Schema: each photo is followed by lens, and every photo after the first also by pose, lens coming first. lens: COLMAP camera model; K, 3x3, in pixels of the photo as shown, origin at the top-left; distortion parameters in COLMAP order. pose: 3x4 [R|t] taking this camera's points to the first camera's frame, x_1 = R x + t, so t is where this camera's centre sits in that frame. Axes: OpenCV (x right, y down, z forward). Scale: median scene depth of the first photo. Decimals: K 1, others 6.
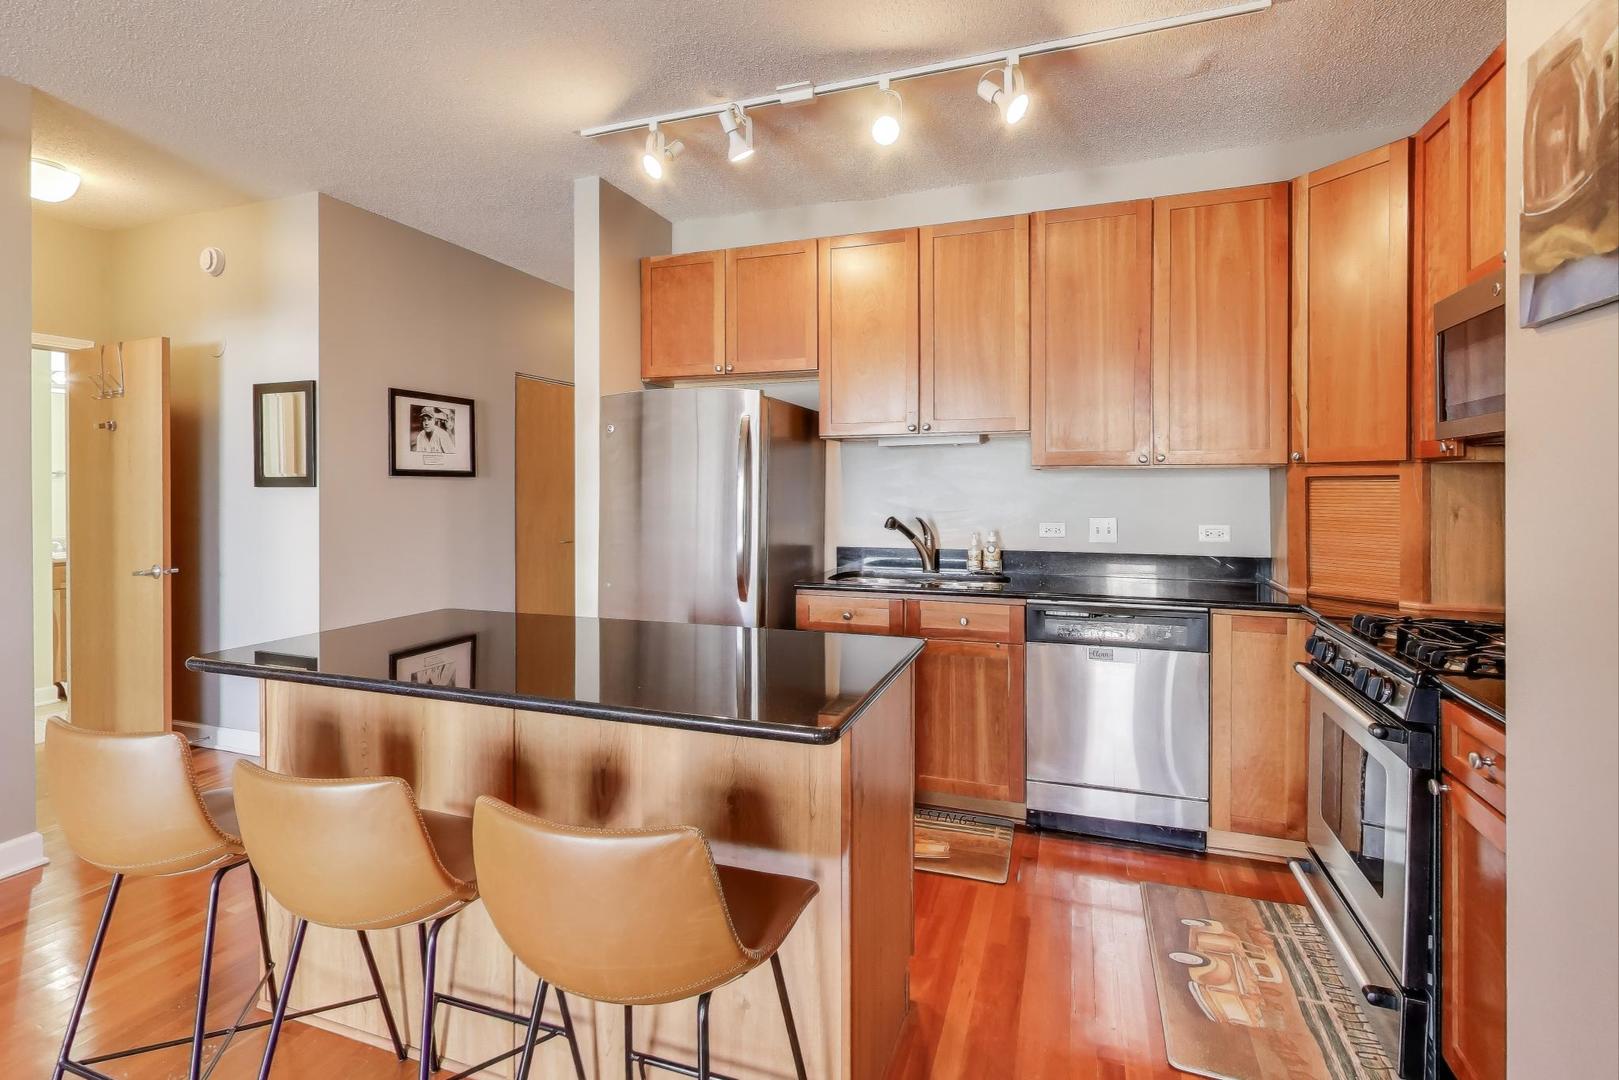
lens RADIAL K [[767.1, 0, 804.7], [0, 767.1, 491.7], [0, 0, 1]] dist [-0.001041, -0.000076]
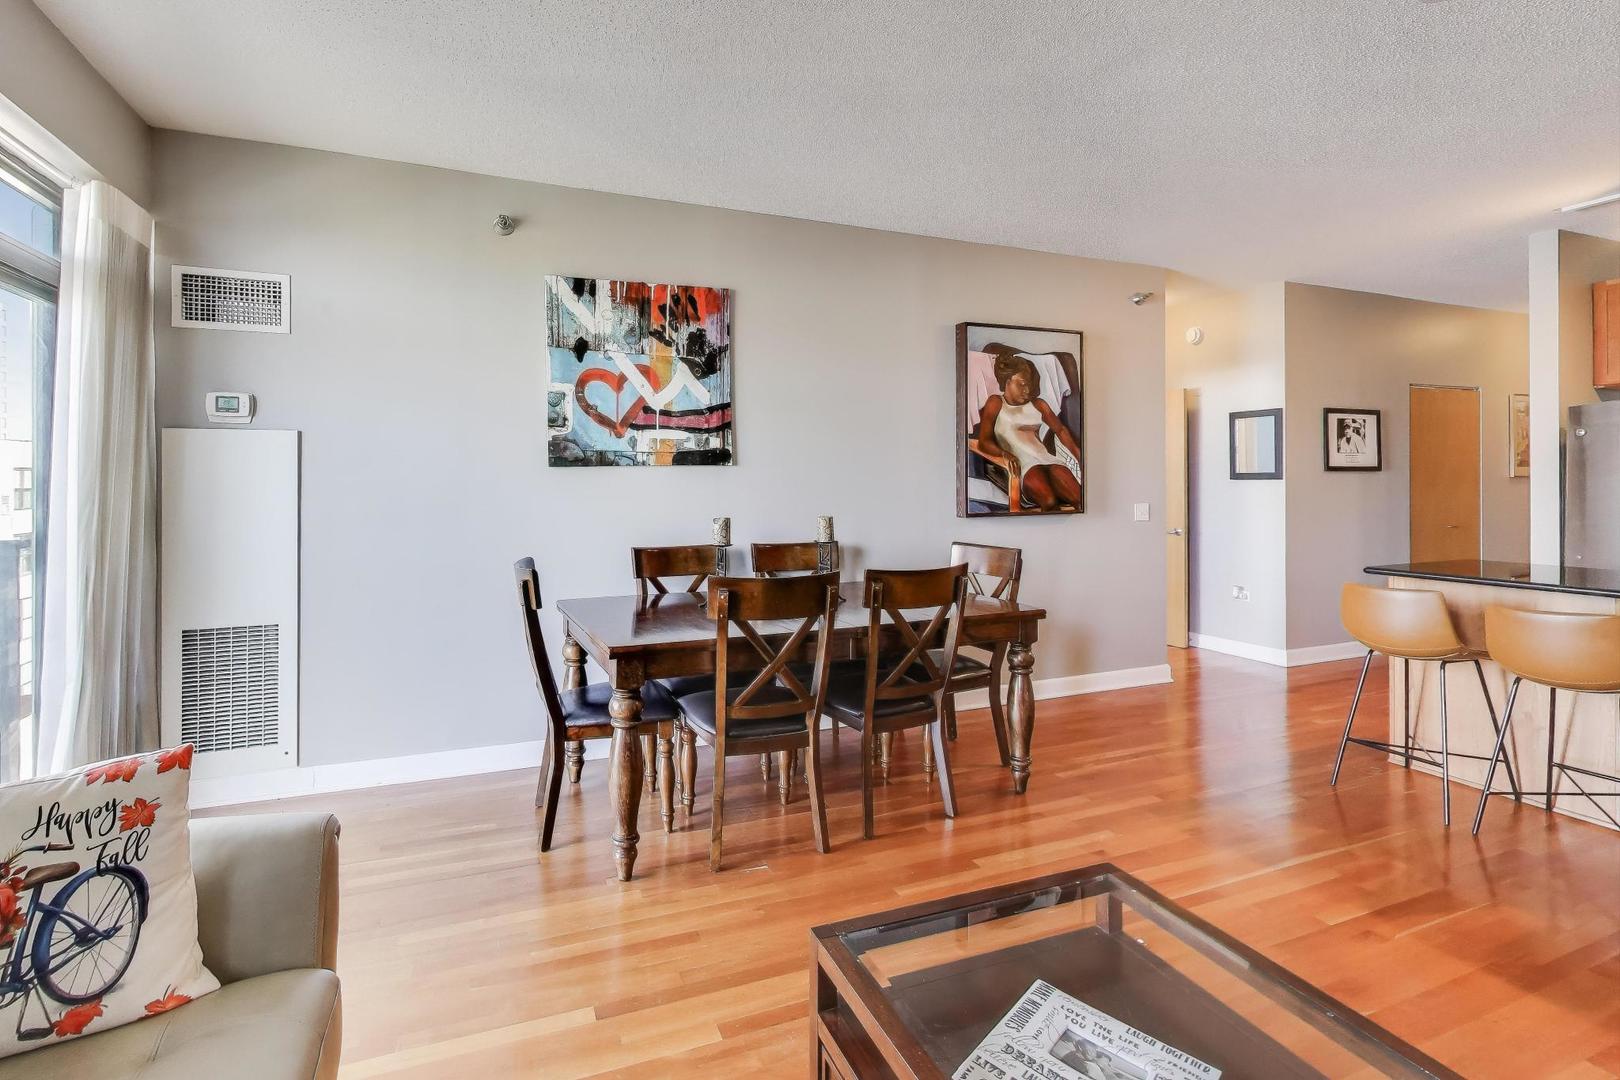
lens RADIAL K [[767.6, 0, 805.2], [0, 767.6, 491.6], [0, 0, 1]] dist [-0.001041, -0.000076]
pose [[0.666152, 0.007682, -0.745776, -0.129347], [0.004026, 0.999895, 0.013896, -0.006728], [0.745805, -0.012260, 0.666052, -0.631674]]
